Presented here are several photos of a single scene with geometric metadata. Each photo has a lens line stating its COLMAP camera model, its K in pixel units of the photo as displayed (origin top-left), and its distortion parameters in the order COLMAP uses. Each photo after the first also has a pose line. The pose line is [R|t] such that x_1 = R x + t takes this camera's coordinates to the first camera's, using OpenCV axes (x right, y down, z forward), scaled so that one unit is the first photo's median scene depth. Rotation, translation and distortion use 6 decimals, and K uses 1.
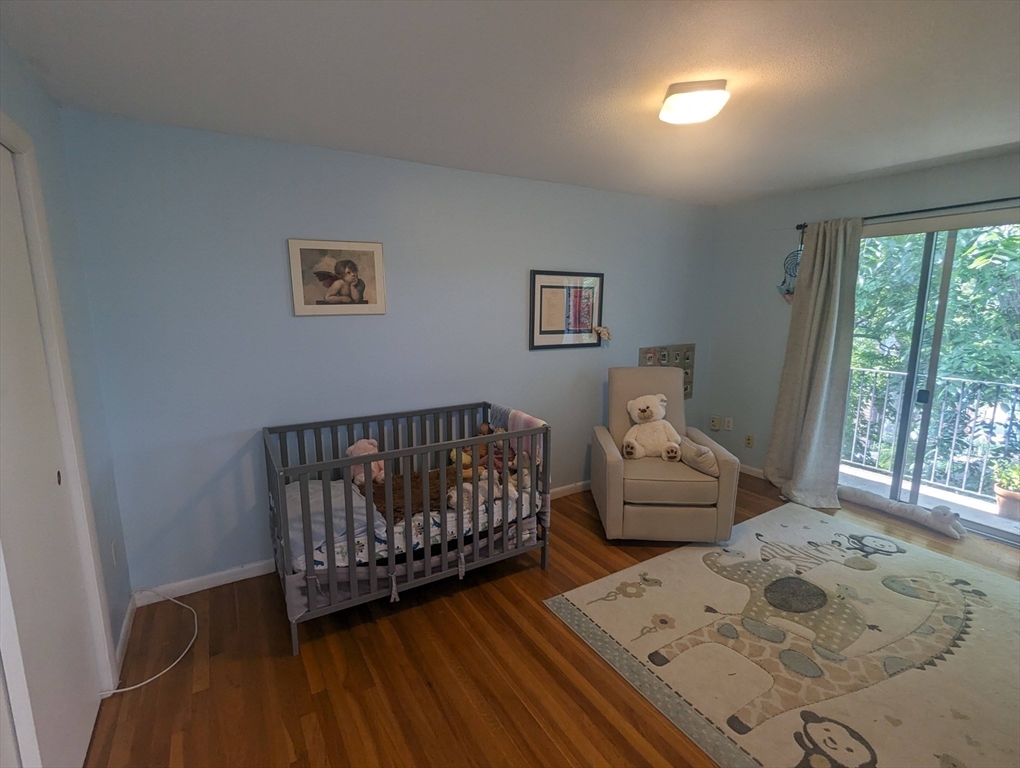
lens RADIAL K [[485.1, 0, 506.9], [0, 485.1, 384.7], [0, 0, 1]] dist [0.000767, -0.000316]
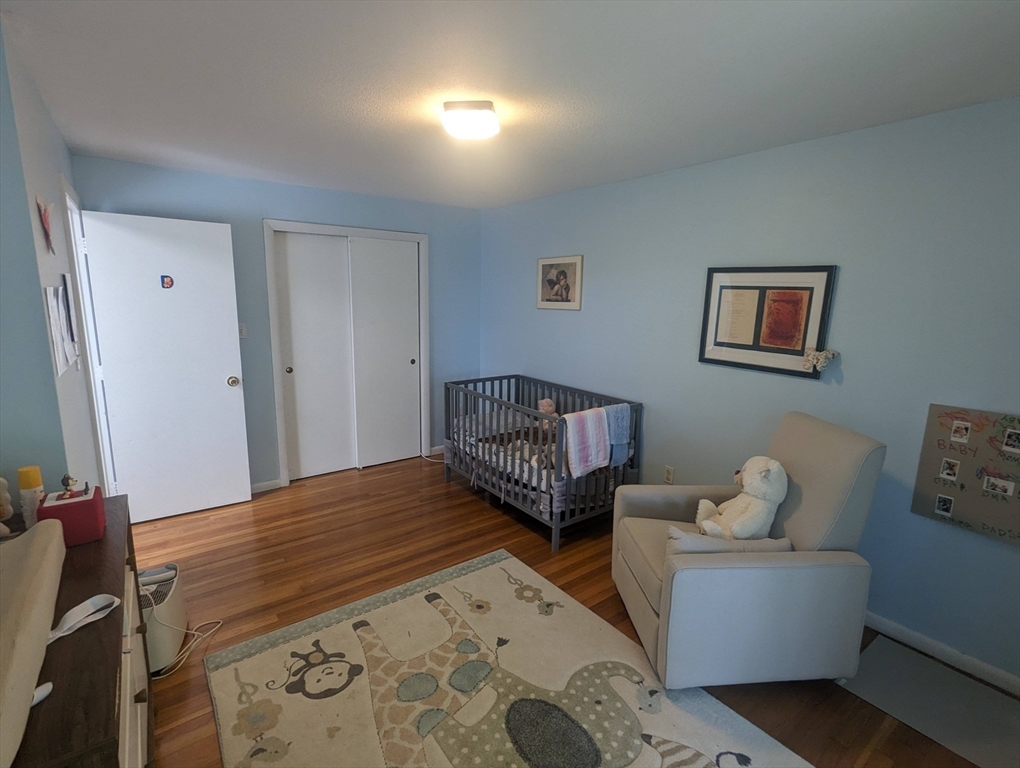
lens RADIAL K [[485.1, 0, 506.9], [0, 485.1, 384.7], [0, 0, 1]] dist [0.000767, -0.000316]
pose [[0.100279, 0.187223, -0.977186, 1.080829], [-0.190803, 0.967526, 0.165792, -0.139005], [0.976493, 0.169825, 0.132745, 0.712960]]
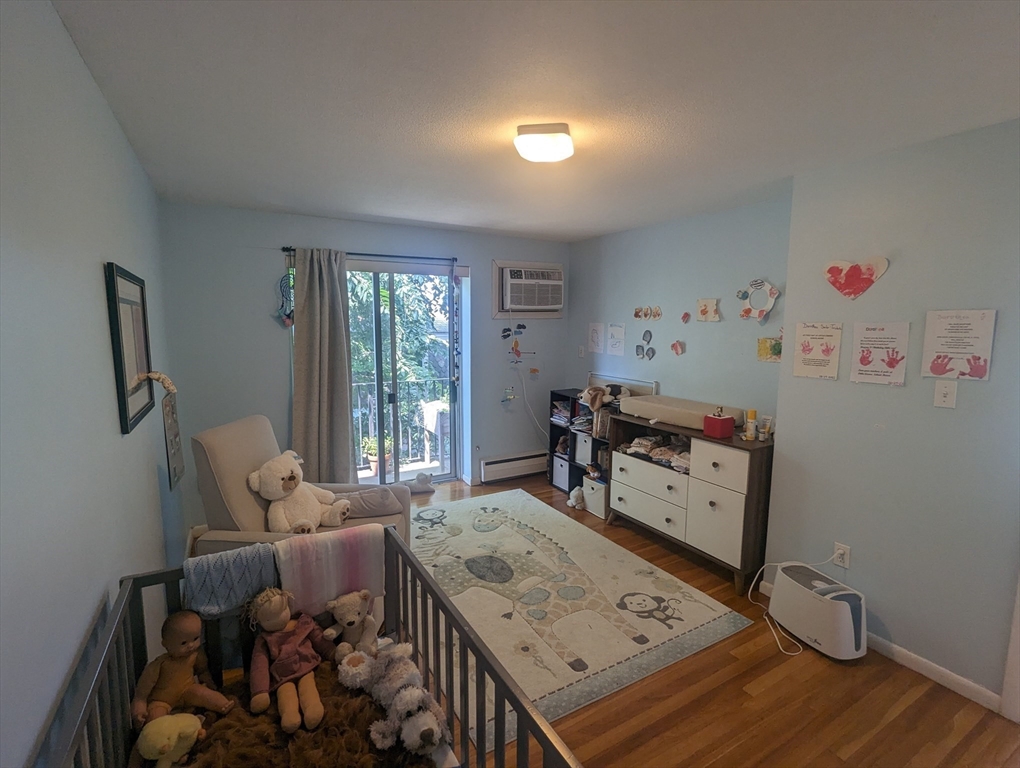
lens RADIAL K [[485.1, 0, 506.9], [0, 485.1, 384.7], [0, 0, 1]] dist [0.000767, -0.000316]
pose [[0.023272, -0.126239, 0.991727, -0.506833], [0.168468, 0.978305, 0.120578, -0.141587], [-0.985432, 0.164268, 0.044034, 0.771193]]
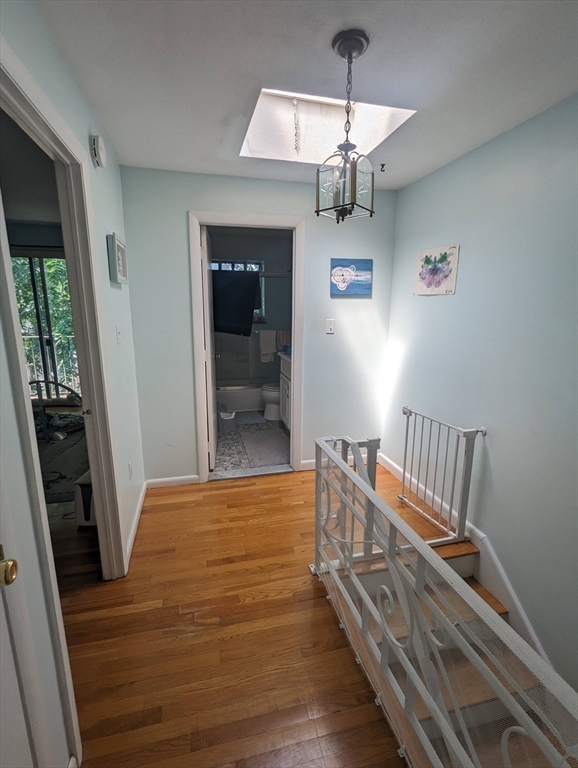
lens RADIAL K [[365.2, 0, 289.0], [0, 365.2, 384.0], [0, 0, 1]] dist [0.000767, -0.000316]
pose [[0.272706, -0.194153, 0.942304, -0.379440], [0.154078, 0.975598, 0.156423, 0.130544], [-0.949680, 0.102530, 0.295966, -0.431544]]
